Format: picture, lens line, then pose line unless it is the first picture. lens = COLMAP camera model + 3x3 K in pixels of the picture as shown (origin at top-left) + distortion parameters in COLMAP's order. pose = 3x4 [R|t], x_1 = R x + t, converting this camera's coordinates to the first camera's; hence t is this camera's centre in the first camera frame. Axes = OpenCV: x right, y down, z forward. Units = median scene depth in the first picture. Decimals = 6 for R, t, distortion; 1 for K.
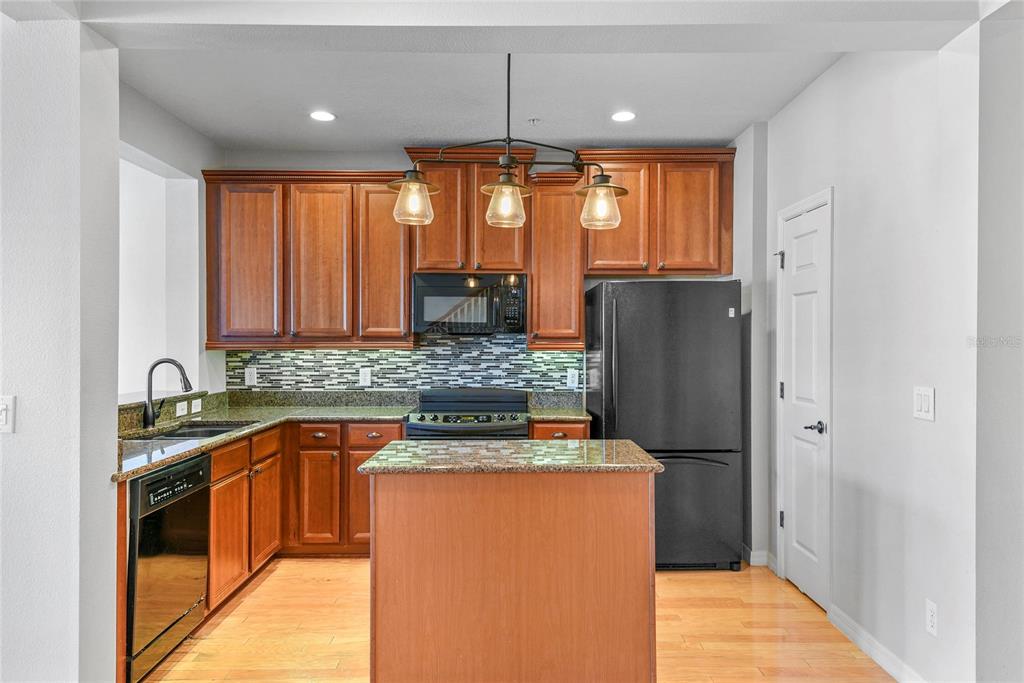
lens RADIAL K [[670.1, 0, 511.4], [0, 670.1, 338.9], [0, 0, 1]] dist [0.031122, -0.008982]
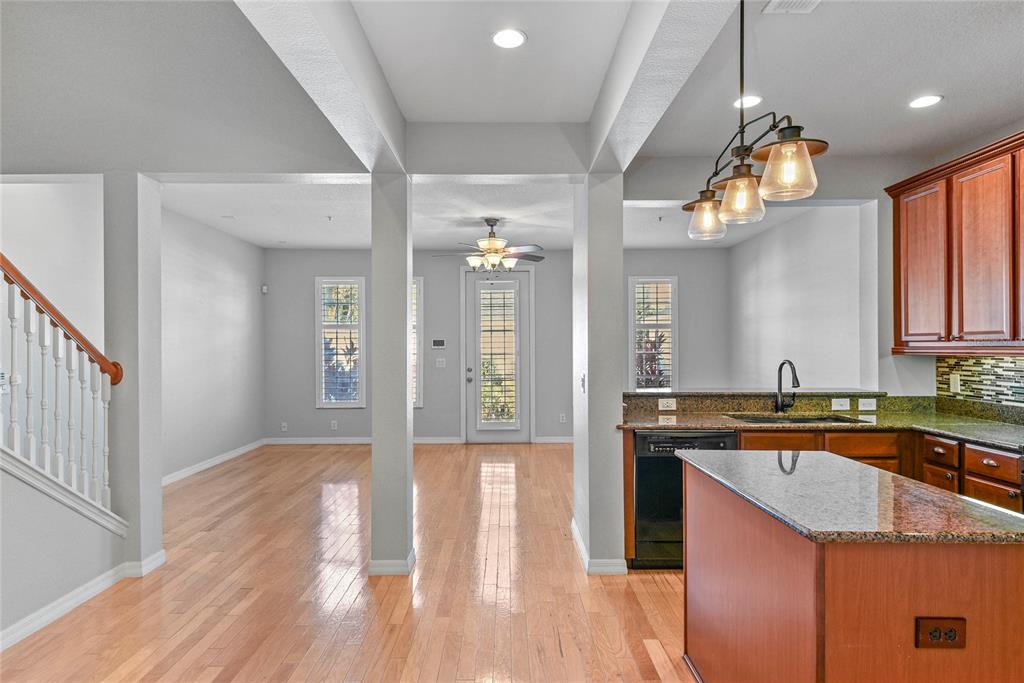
lens RADIAL K [[545.4, 0, 506.0], [0, 545.4, 346.0], [0, 0, 1]] dist [0.021916, -0.006854]
pose [[-0.002632, -0.000694, -0.999996, 0.426382], [0.004108, 0.999991, -0.000705, 0.000947], [0.999988, -0.004110, -0.002629, 0.390962]]
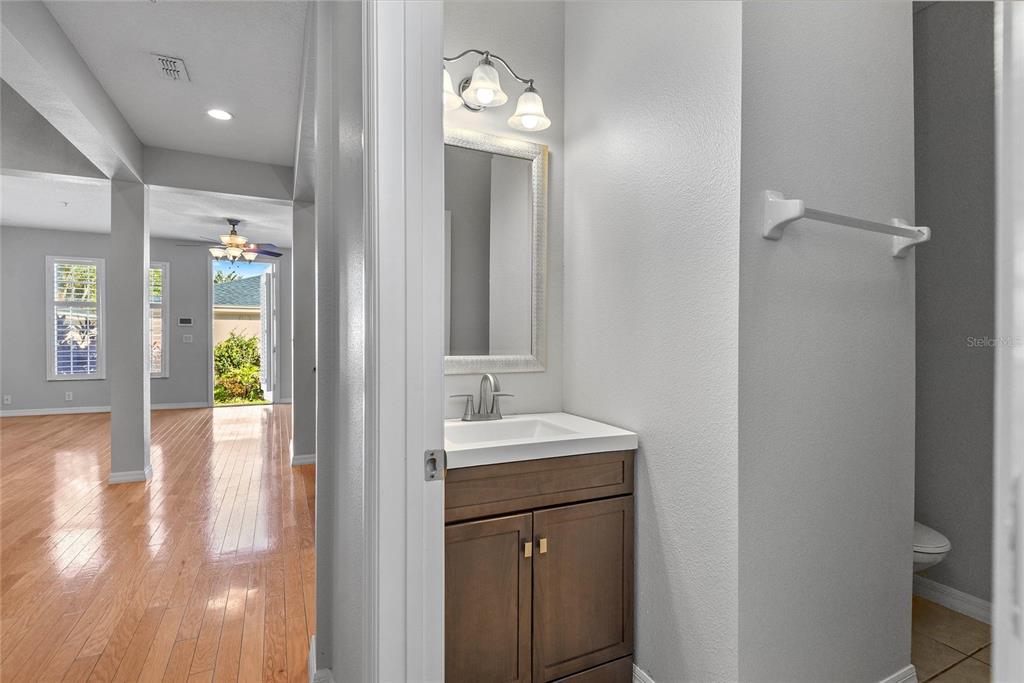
lens RADIAL K [[498.1, 0, 519.7], [0, 498.1, 342.7], [0, 0, 1]] dist [0.008187, -0.005563]
pose [[0.423097, 0.007250, -0.906055, 0.845765], [0.000462, 0.999966, 0.008218, 0.051795], [0.906084, -0.003896, 0.423079, 0.501772]]
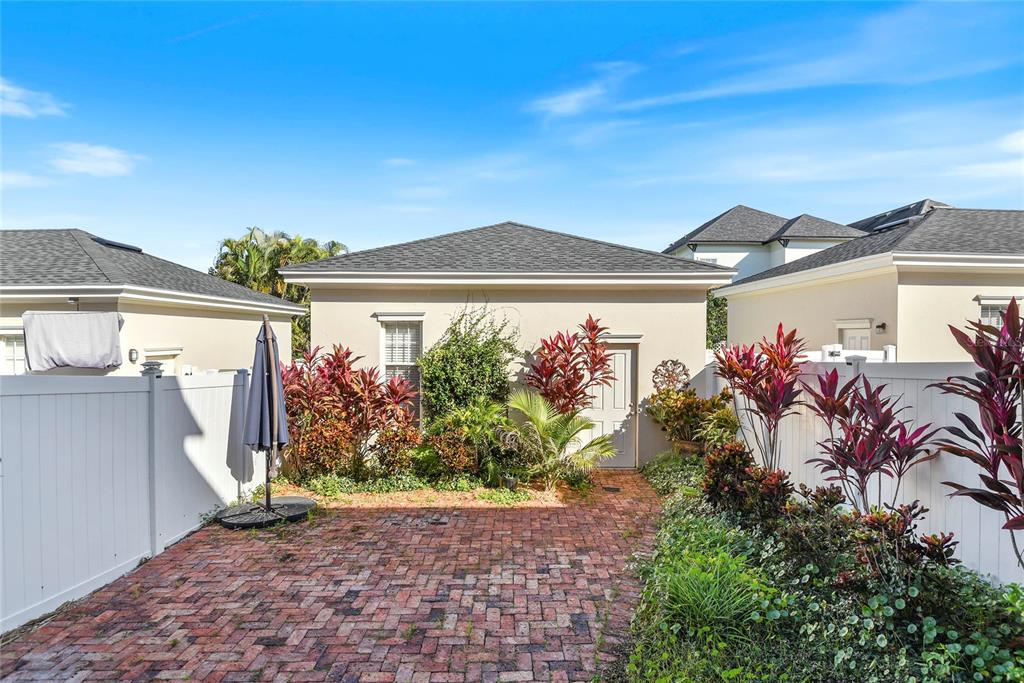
lens RADIAL K [[545.4, 0, 509.1], [0, 545.4, 340.7], [0, 0, 1]] dist [0.021916, -0.006854]
pose [[-0.011982, 0.007189, -0.999902, -1.348529], [0.001607, 0.999973, 0.007170, 0.035082], [0.999927, -0.001521, -0.011993, 0.363147]]
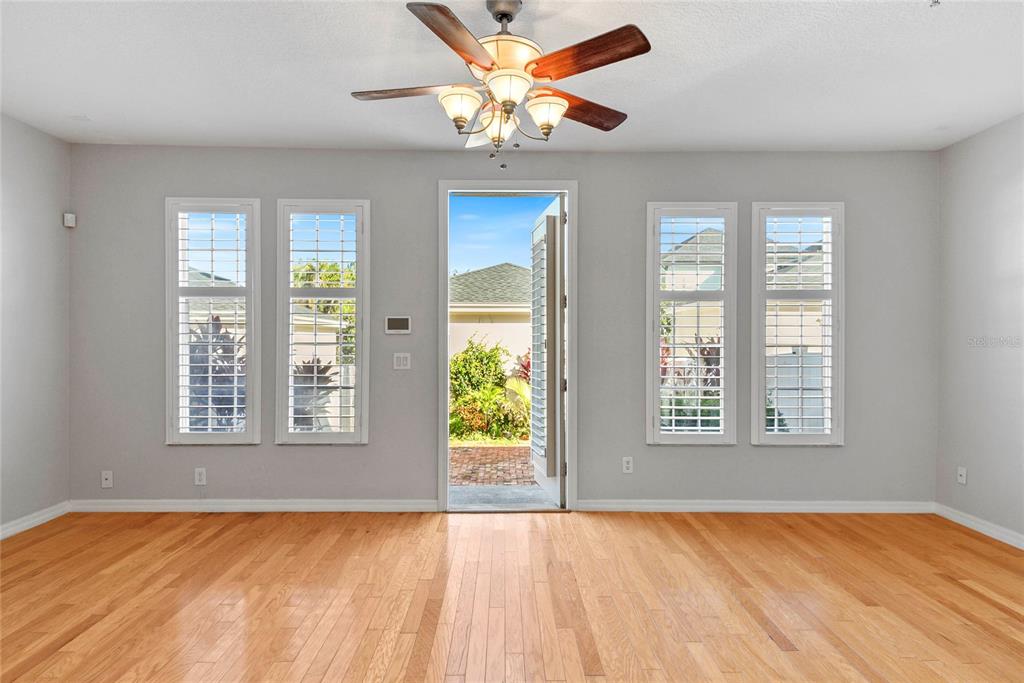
lens RADIAL K [[545.4, 0, 498.0], [0, 545.4, 346.3], [0, 0, 1]] dist [0.021916, -0.006854]
pose [[-0.023460, 0.006217, -0.999705, -0.373149], [-0.000835, 0.999980, 0.006238, 0.020871], [0.999724, 0.000981, -0.023455, 0.363302]]
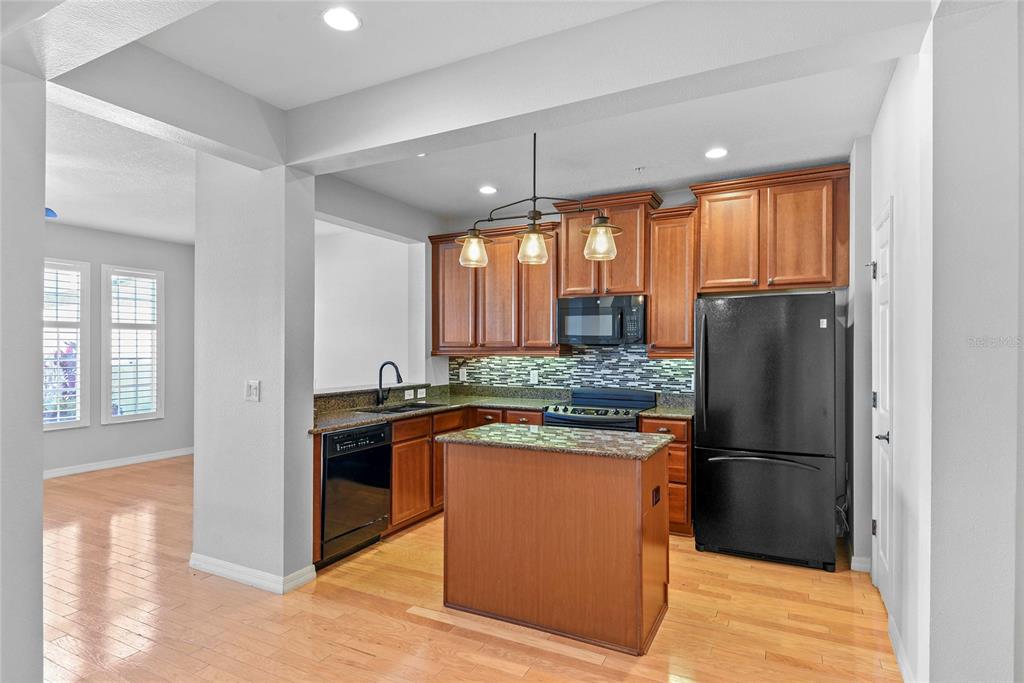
lens RADIAL K [[545.4, 0, 509.8], [0, 545.4, 346.2], [0, 0, 1]] dist [0.021916, -0.006854]
pose [[0.885023, -0.002297, -0.465542, 0.261519], [0.000355, 0.999991, -0.004259, -0.000318], [0.465548, 0.003604, 0.885015, 0.016023]]
